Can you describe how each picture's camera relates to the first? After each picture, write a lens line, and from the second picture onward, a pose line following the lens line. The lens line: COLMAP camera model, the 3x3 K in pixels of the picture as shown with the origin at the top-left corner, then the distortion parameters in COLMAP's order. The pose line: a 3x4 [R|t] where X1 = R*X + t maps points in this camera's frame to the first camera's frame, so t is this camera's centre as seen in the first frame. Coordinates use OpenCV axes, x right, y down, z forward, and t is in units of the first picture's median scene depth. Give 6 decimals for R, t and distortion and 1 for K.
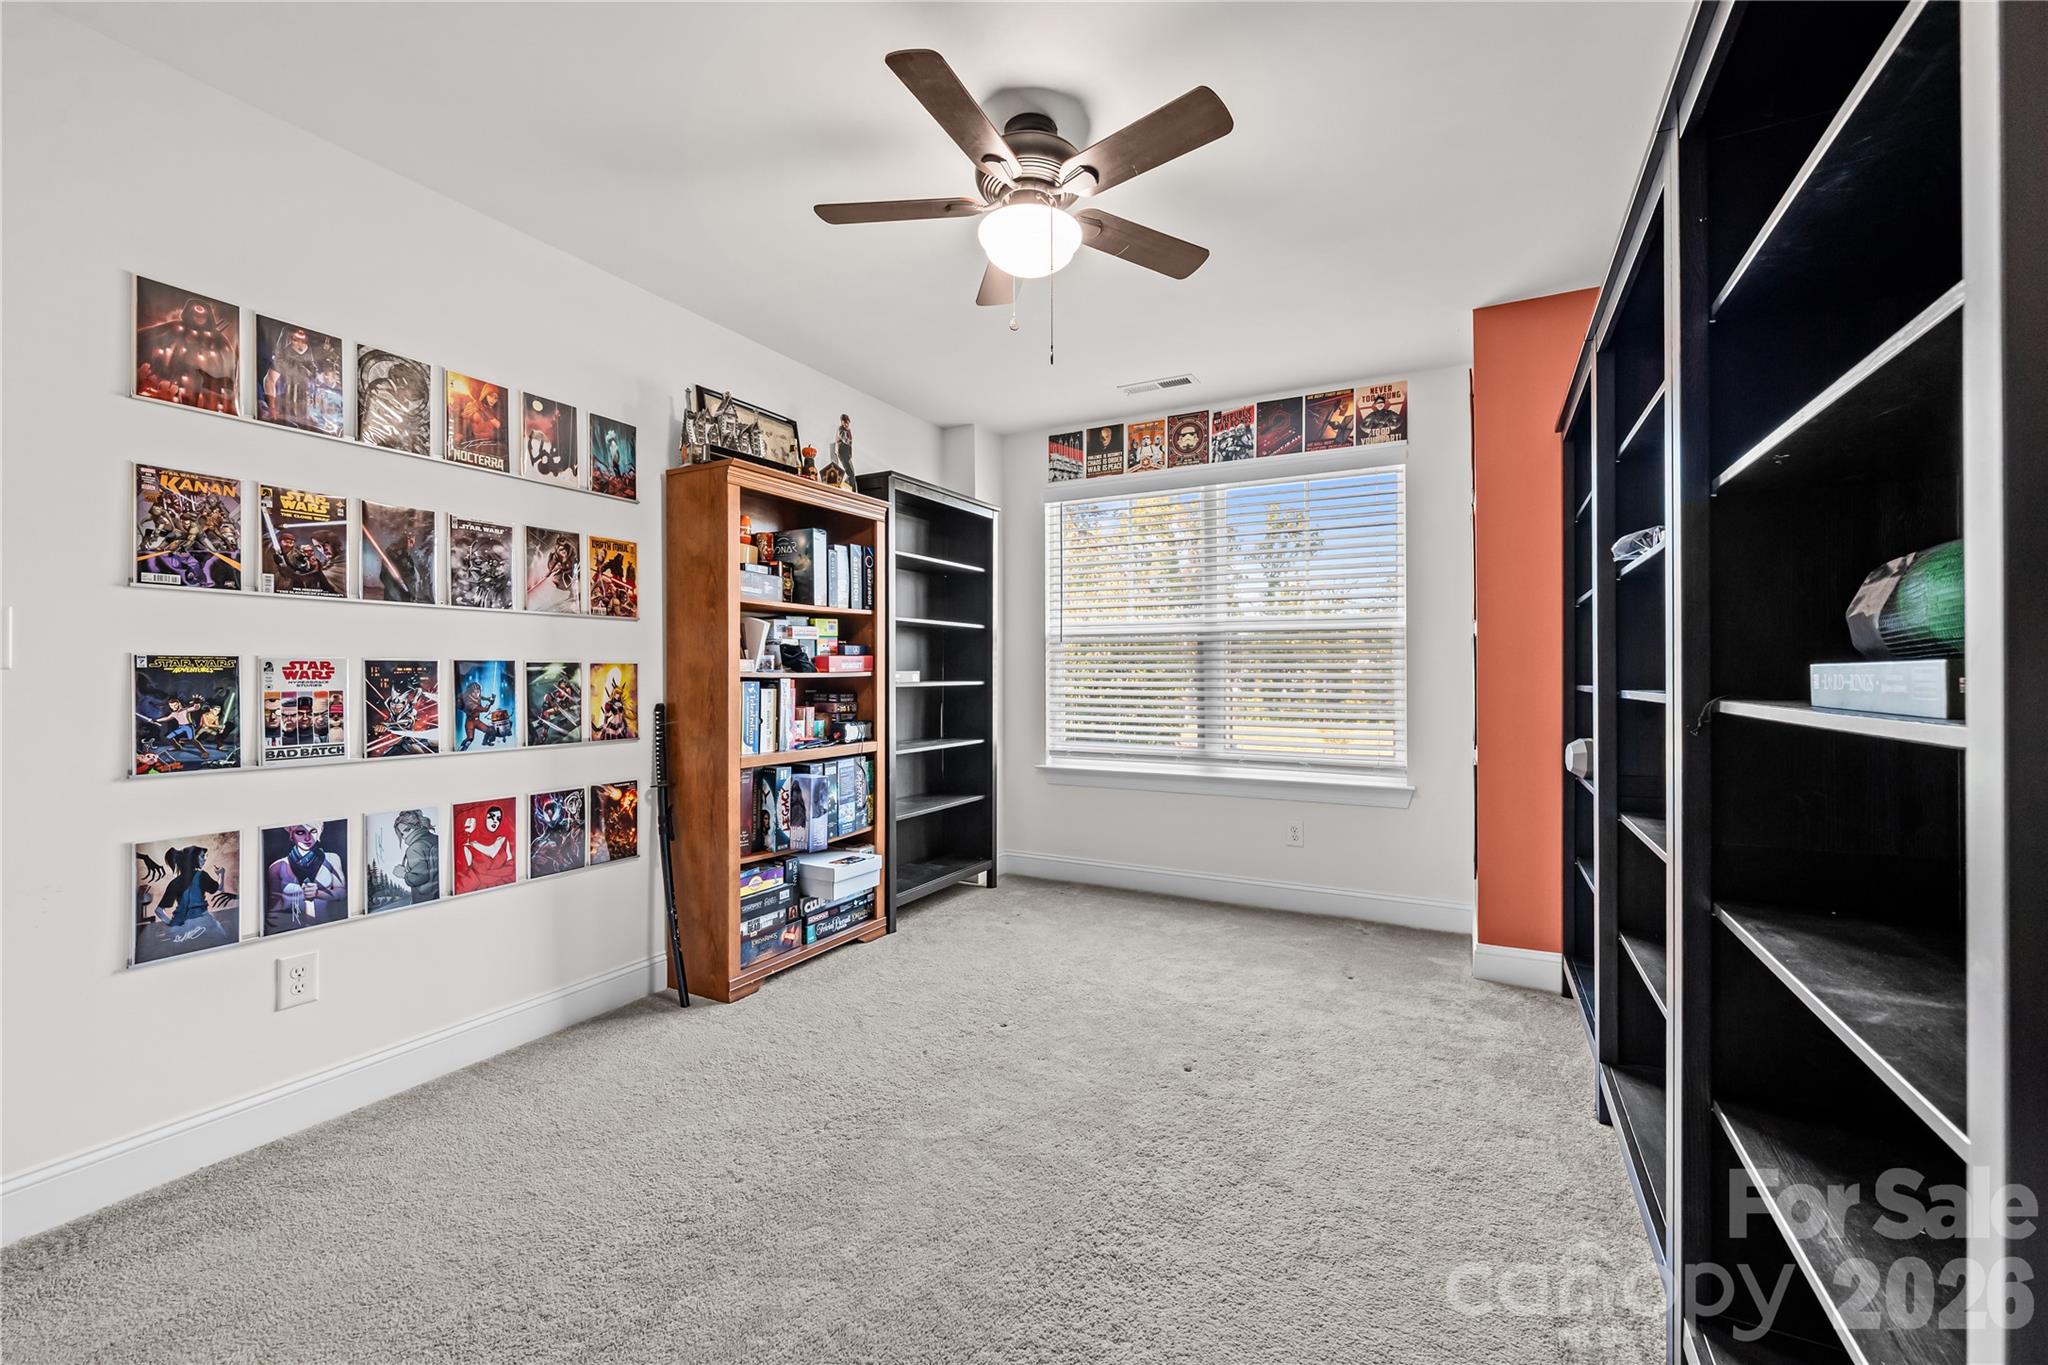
lens RADIAL K [[807.2, 0, 1033.3], [0, 807.2, 684.5], [0, 0, 1]] dist [0.000001, -0.000280]
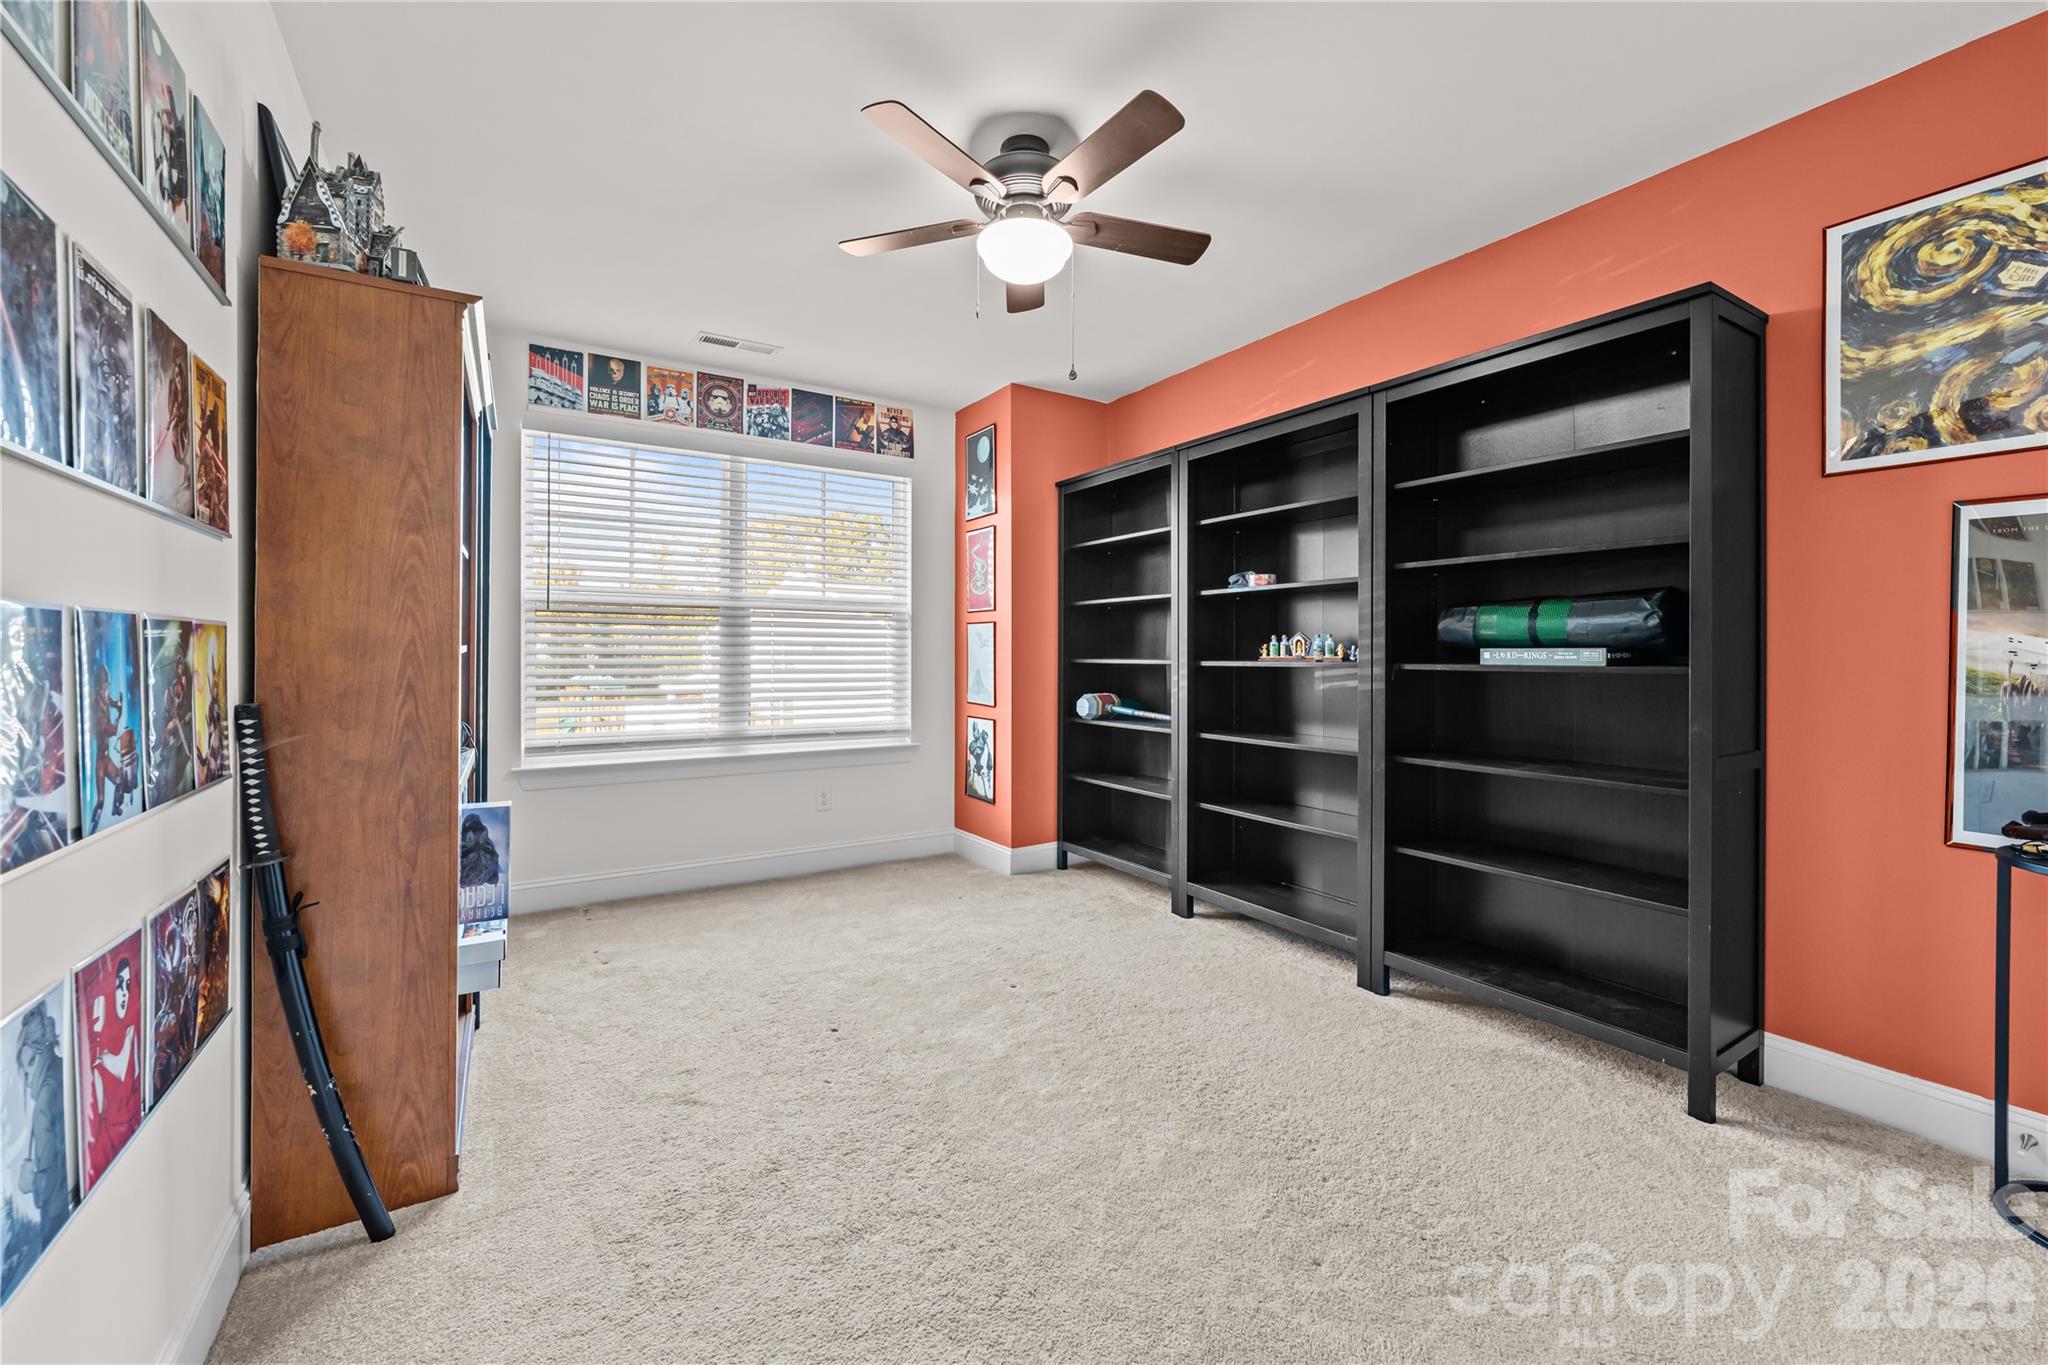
lens RADIAL K [[807.2, 0, 1020.1], [0, 807.2, 662.2], [0, 0, 1]] dist [0.000001, -0.000280]
pose [[0.508121, -0.008395, 0.861245, -0.470275], [0.007376, 0.999958, 0.005396, -0.001572], [-0.861254, 0.003610, 0.508161, 0.225559]]
